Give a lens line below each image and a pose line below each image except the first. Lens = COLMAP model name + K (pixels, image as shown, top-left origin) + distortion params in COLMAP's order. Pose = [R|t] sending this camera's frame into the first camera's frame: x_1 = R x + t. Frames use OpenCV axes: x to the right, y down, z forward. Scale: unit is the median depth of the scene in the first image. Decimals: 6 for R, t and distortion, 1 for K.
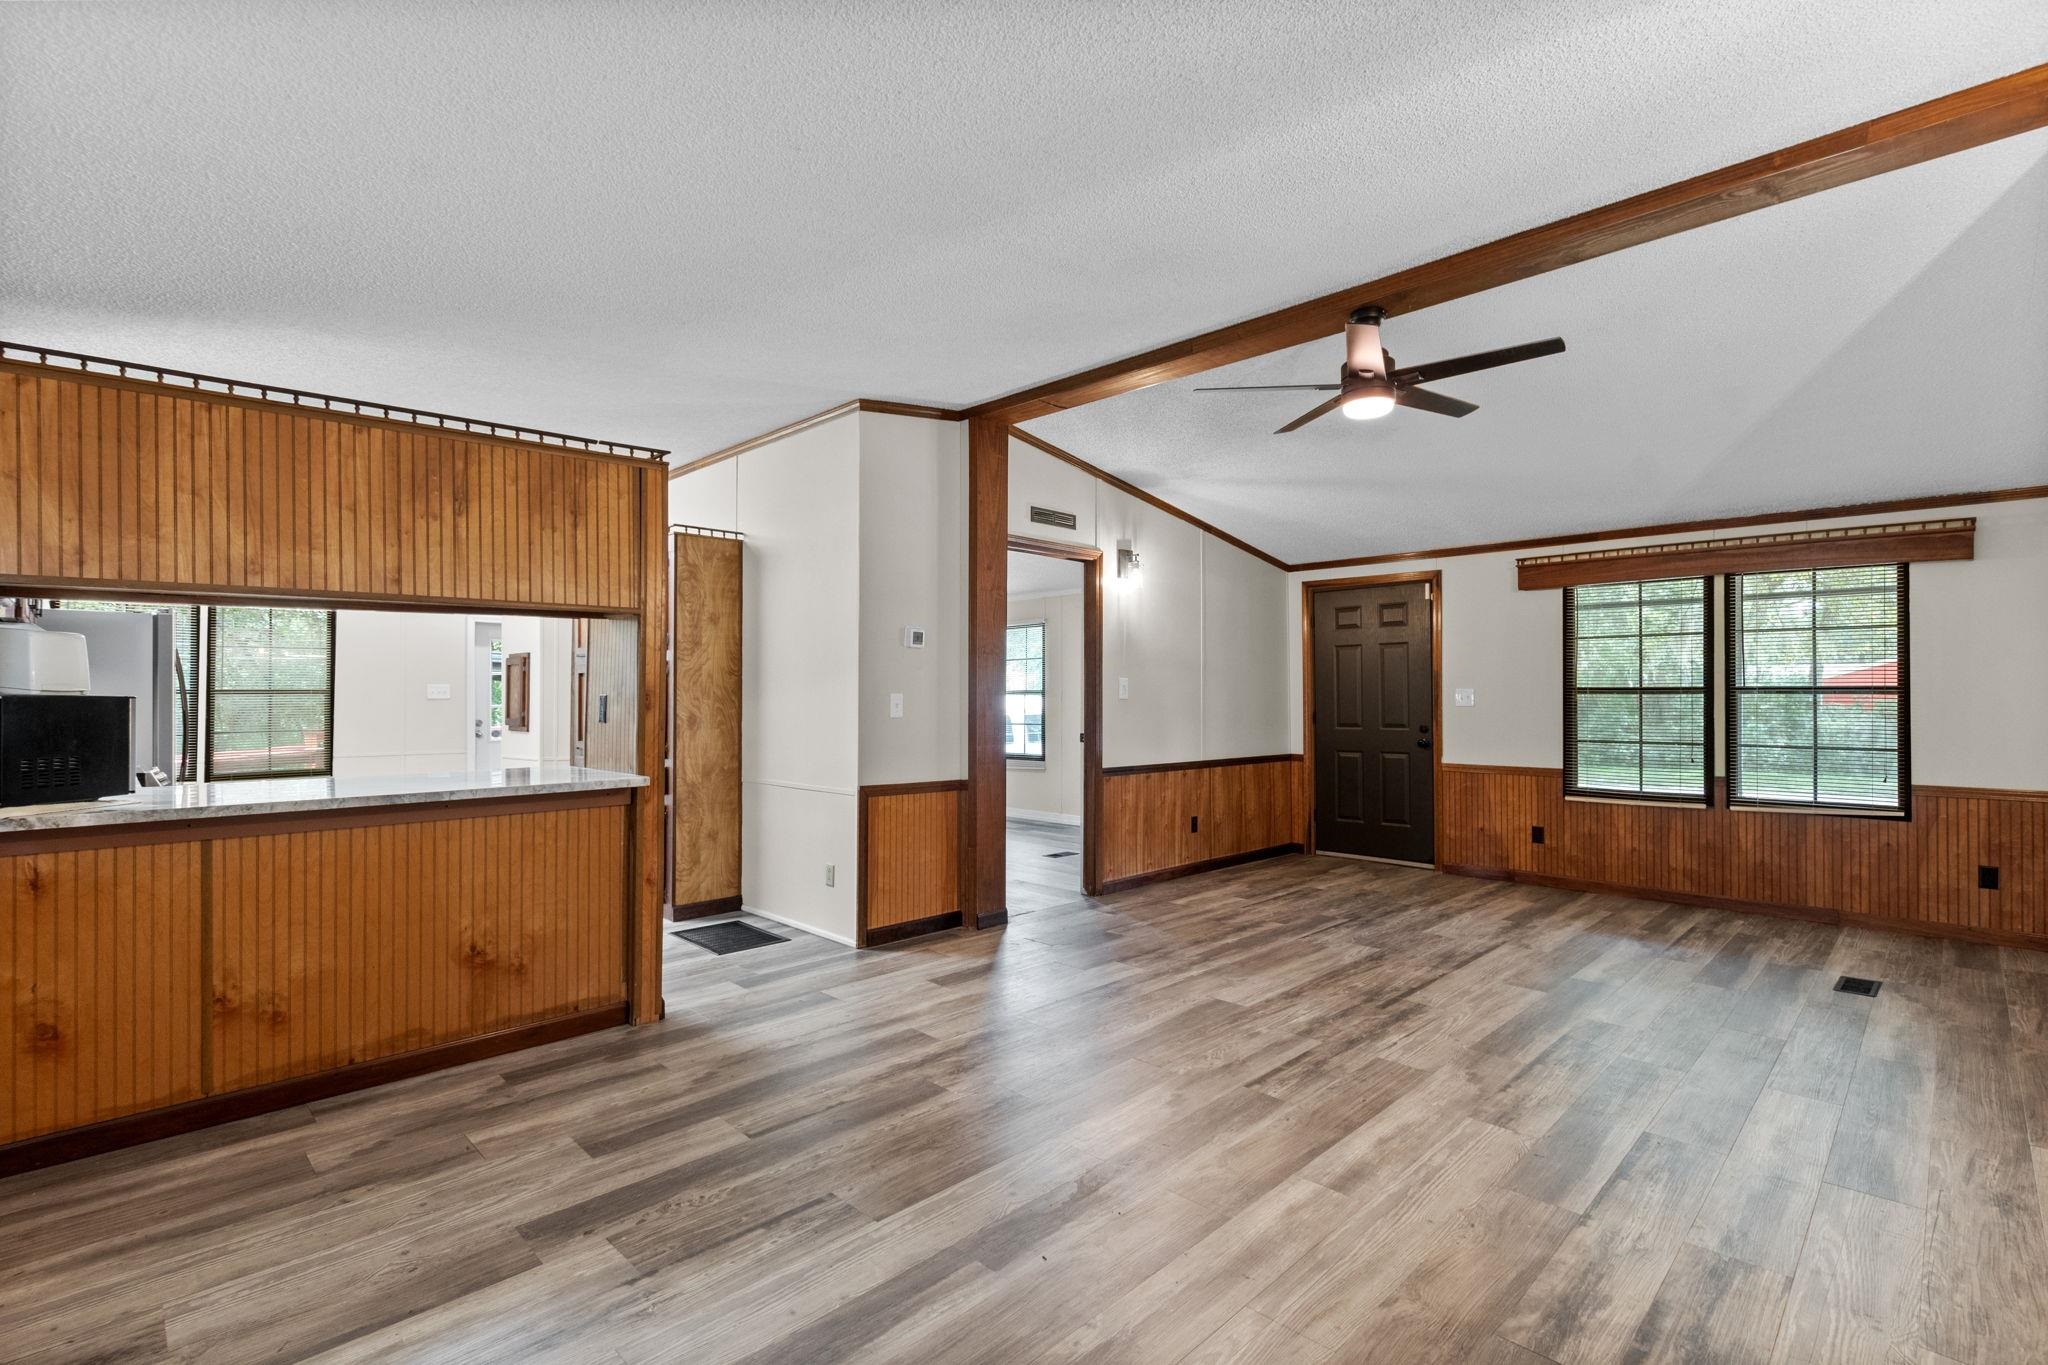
lens RADIAL K [[934.9, 0, 1028.9], [0, 934.9, 672.6], [0, 0, 1]] dist [-0.001453, -0.000985]
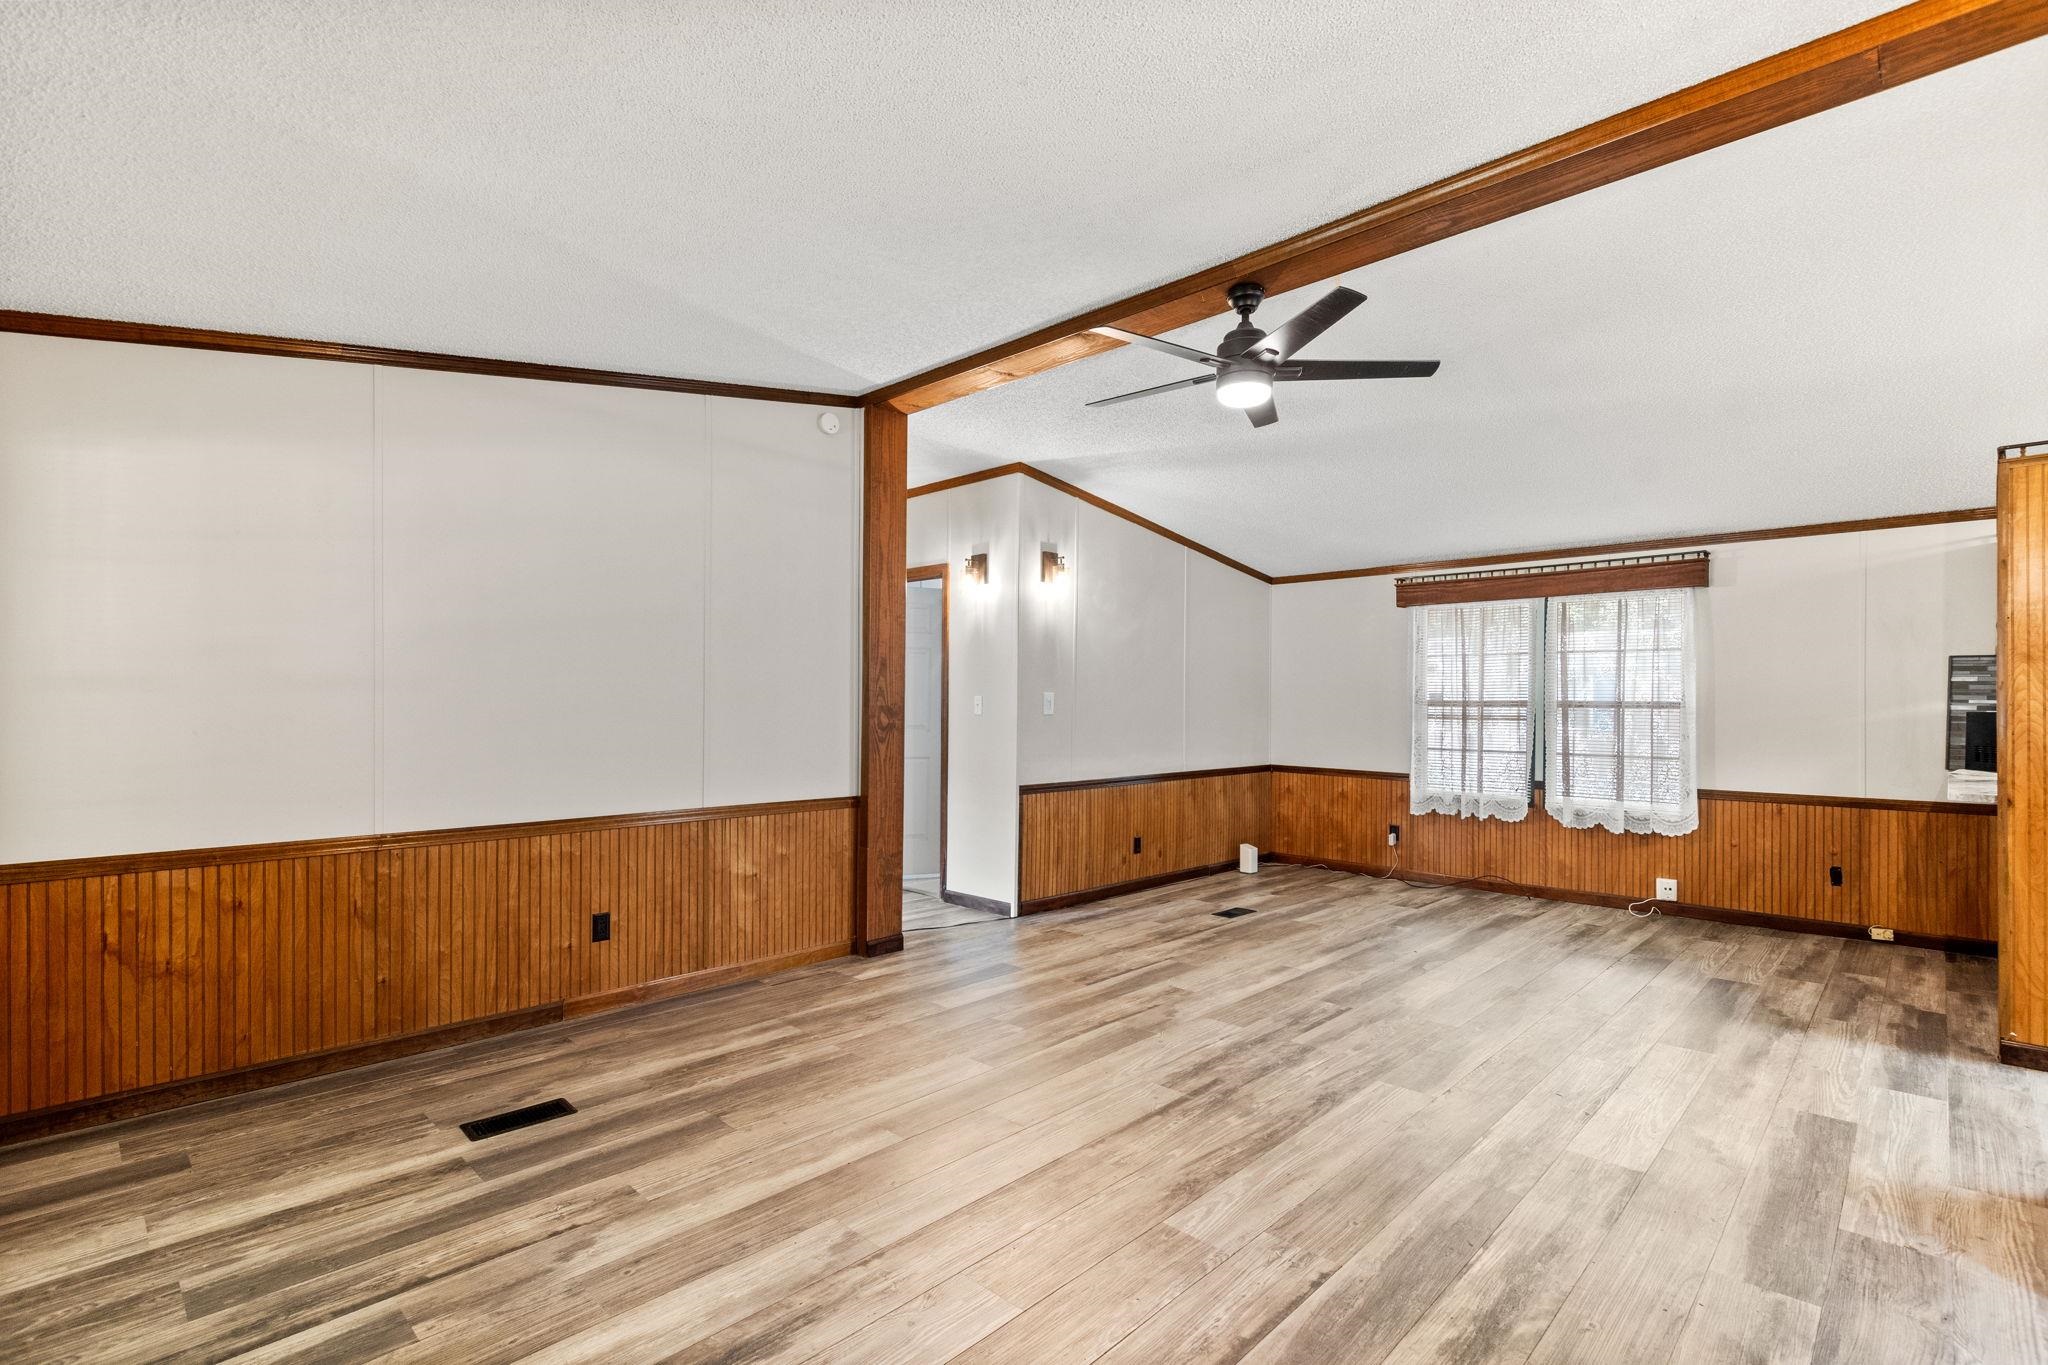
lens RADIAL K [[896.8, 0, 1030.4], [0, 896.8, 699.5], [0, 0, 1]] dist [-0.001273, -0.000075]
pose [[-0.999961, -0.007921, -0.003870, 0.600612], [-0.007795, 0.999472, -0.031536, 0.048193], [0.004118, -0.031505, -0.999495, 1.974292]]
